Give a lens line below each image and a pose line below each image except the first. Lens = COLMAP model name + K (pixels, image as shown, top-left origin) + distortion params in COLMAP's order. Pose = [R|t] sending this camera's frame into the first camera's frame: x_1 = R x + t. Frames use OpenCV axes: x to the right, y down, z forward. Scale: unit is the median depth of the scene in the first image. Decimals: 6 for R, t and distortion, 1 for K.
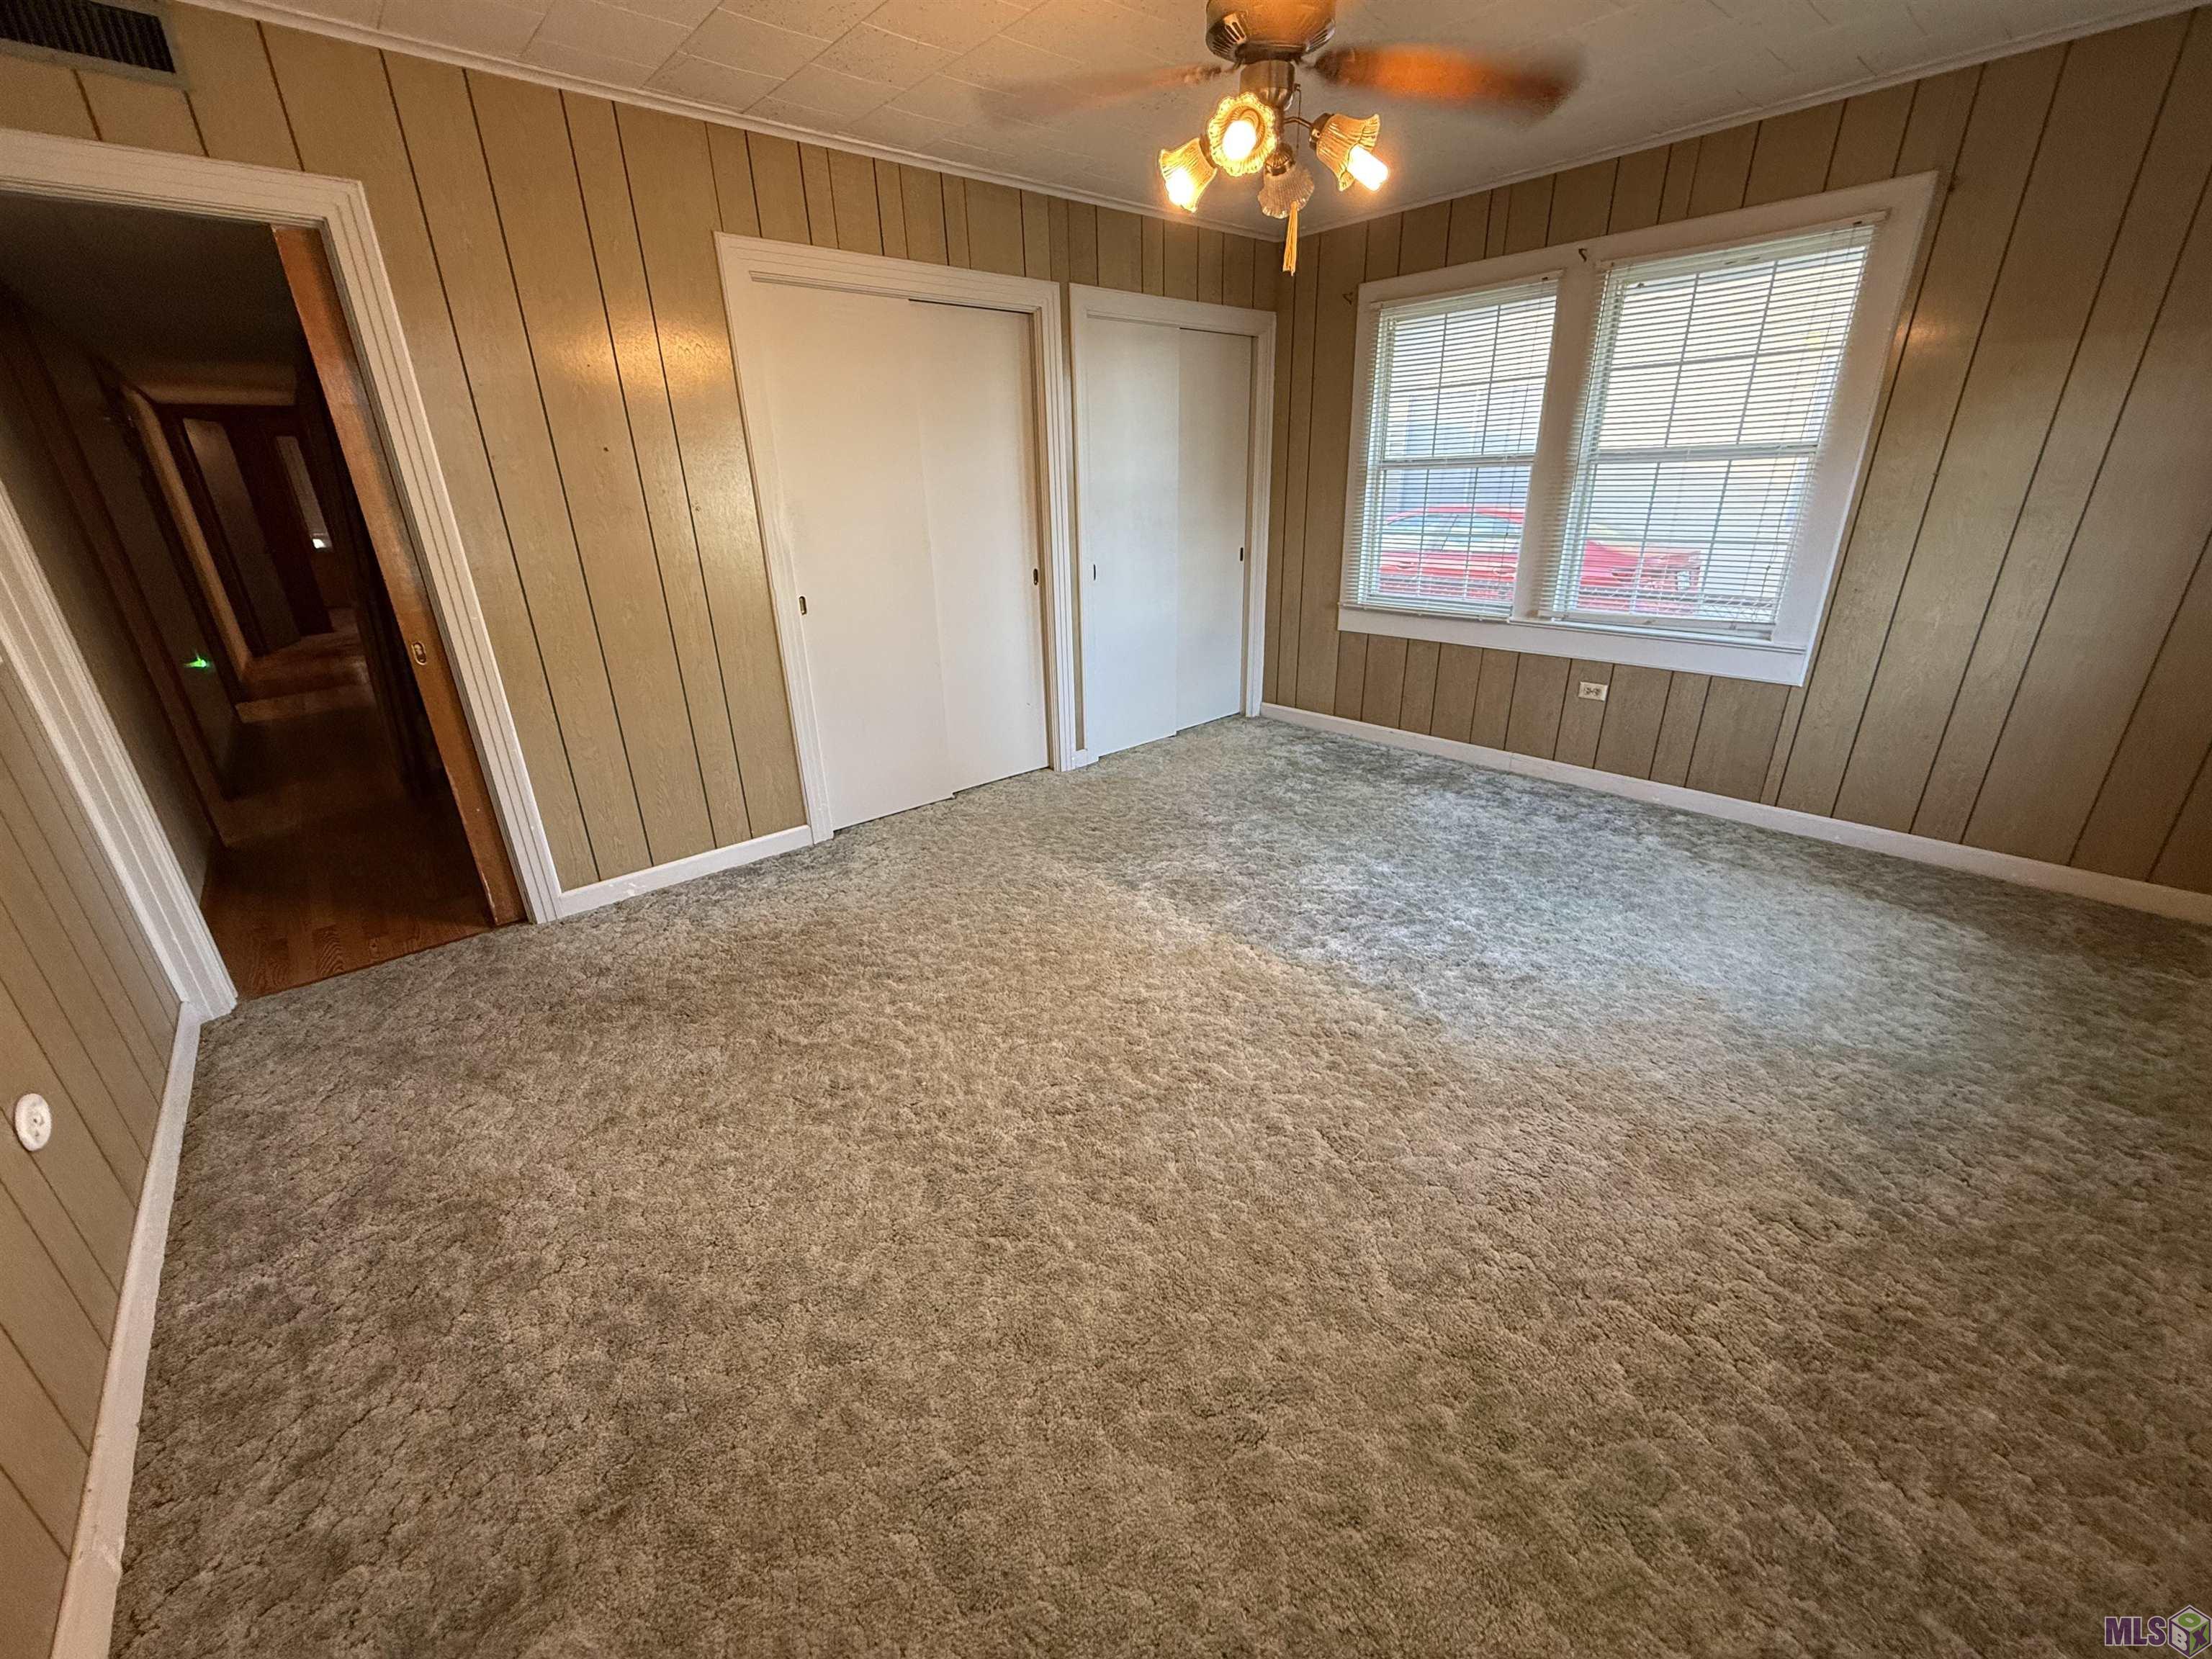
lens RADIAL K [[884.8, 0, 1102.7], [0, 884.8, 831.0], [0, 0, 1]] dist [-0.000359, -0.000129]
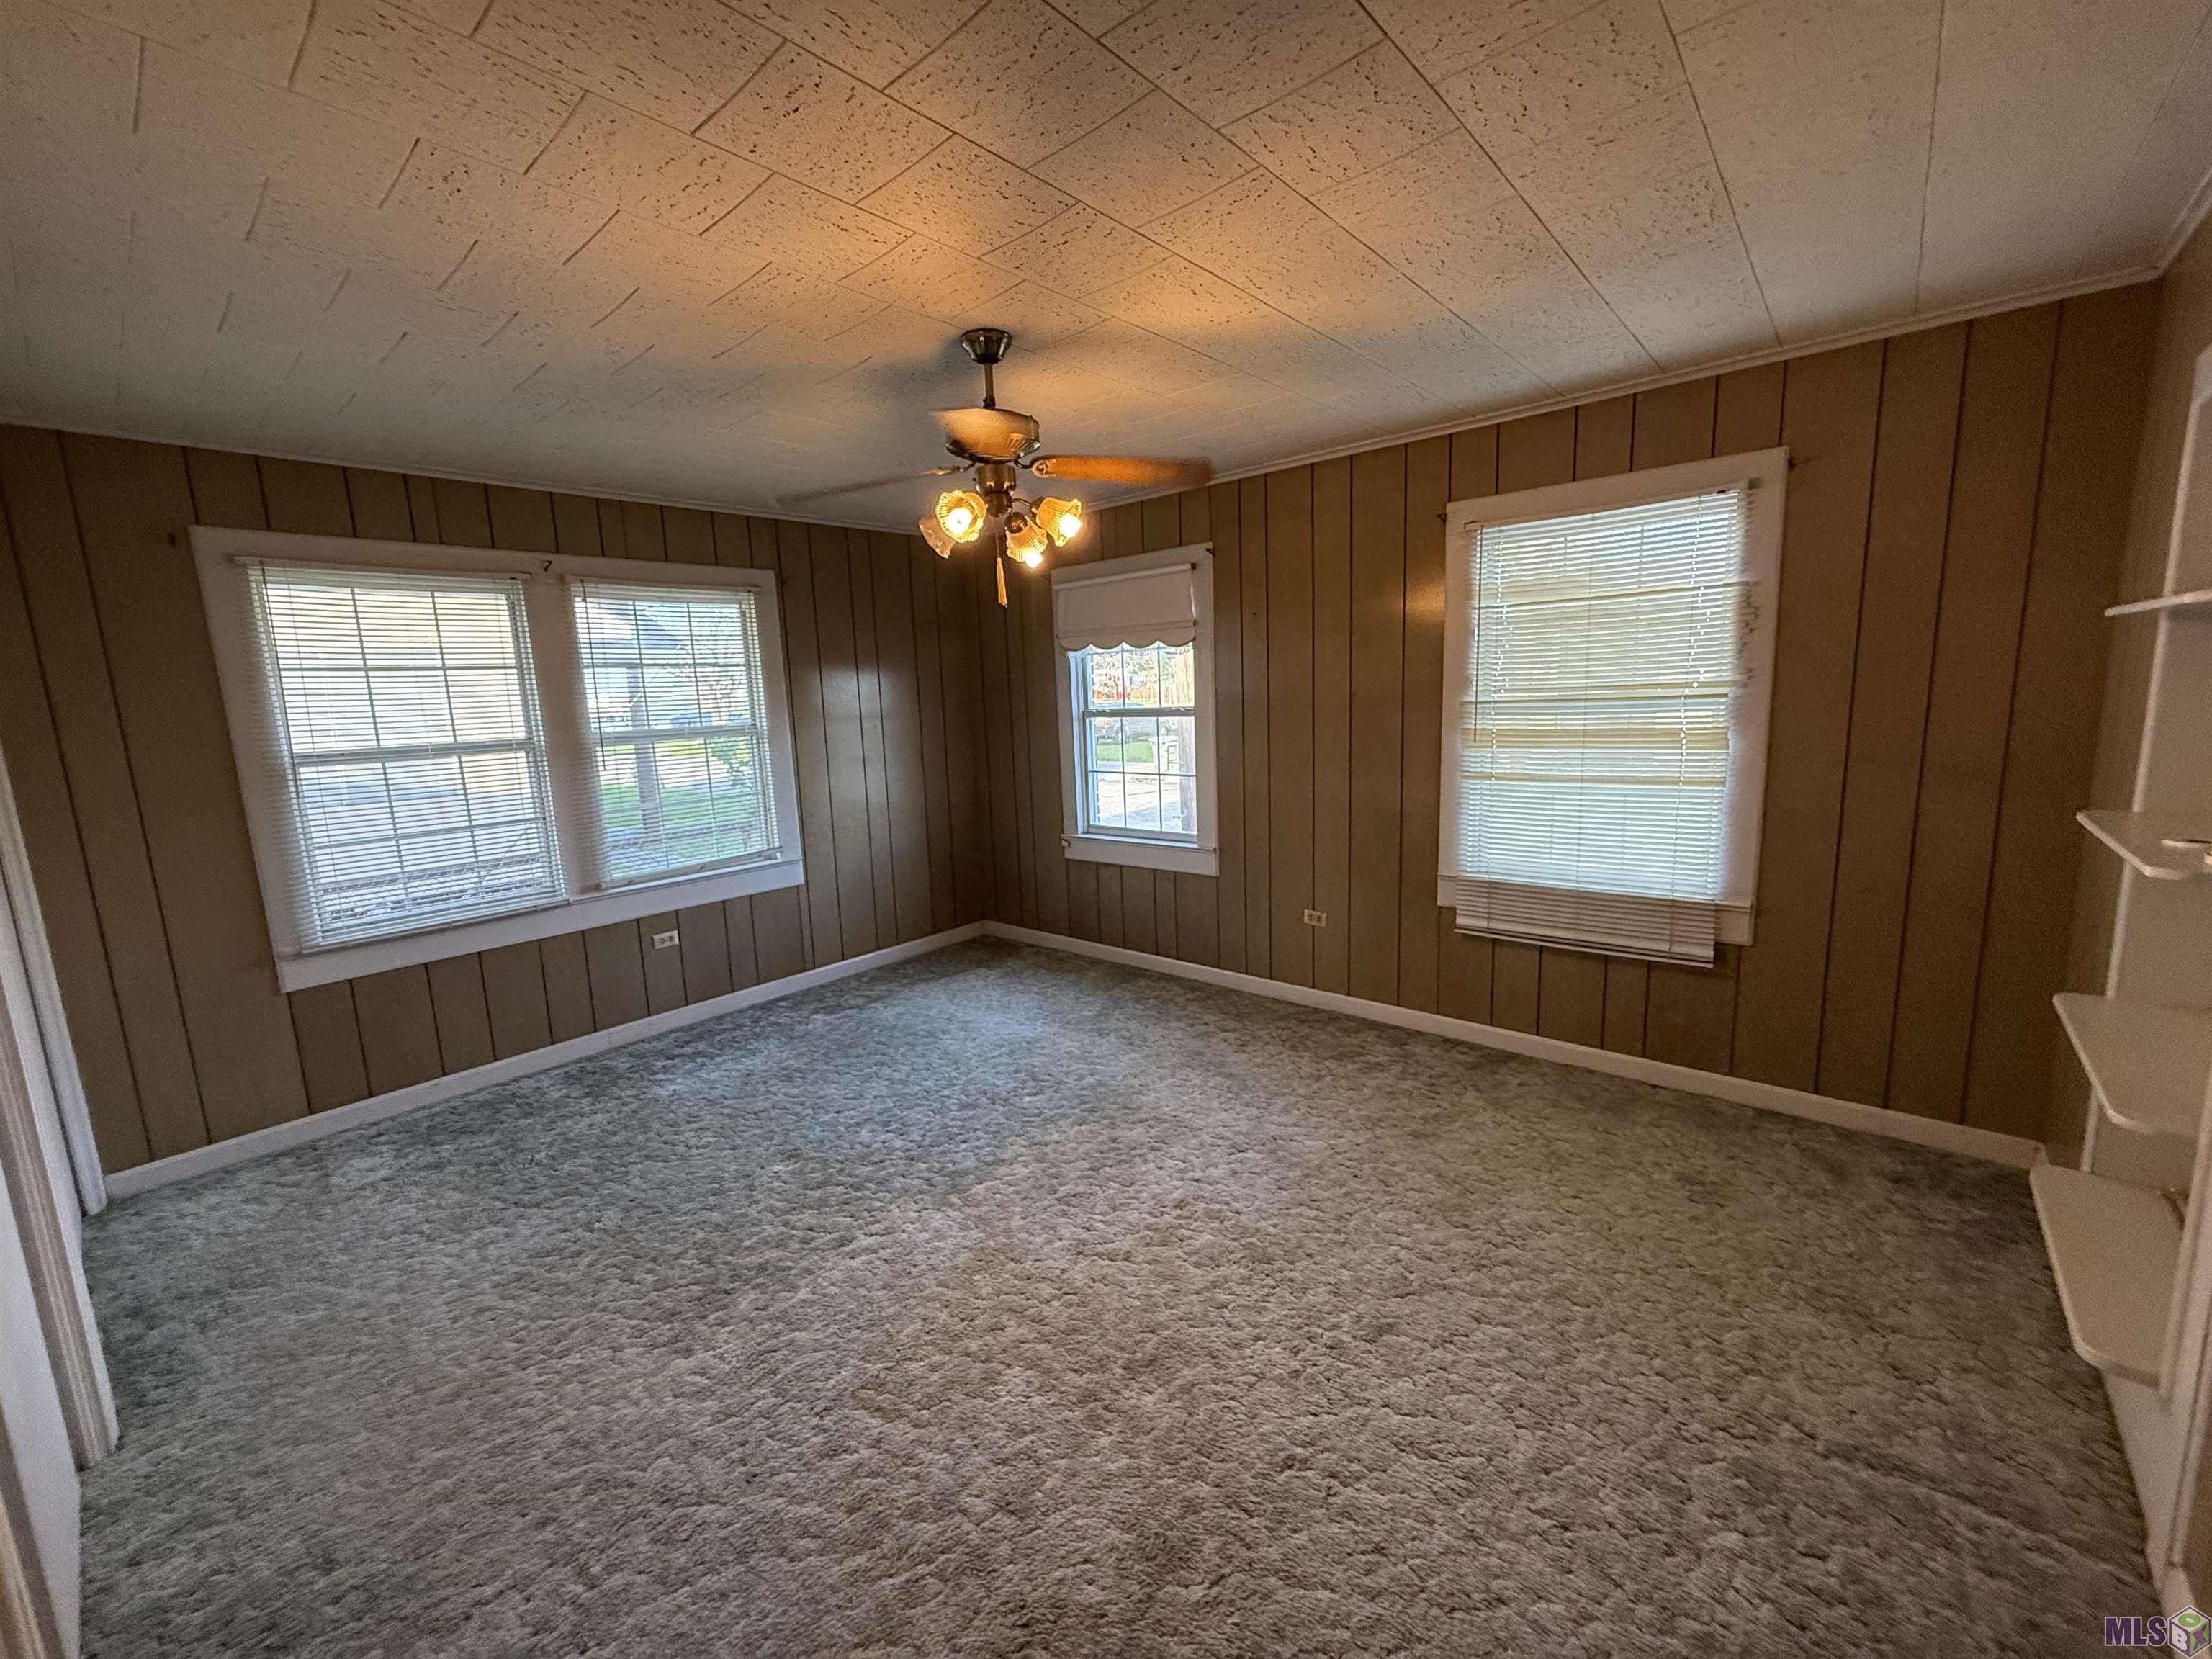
lens RADIAL K [[884.8, 0, 1102.7], [0, 884.8, 831.0], [0, 0, 1]] dist [-0.000359, -0.000129]
pose [[-0.130873, -0.124857, 0.983505, -0.562817], [0.410702, 0.896081, 0.168410, -0.241714], [-0.902328, 0.425968, -0.065994, 0.539643]]
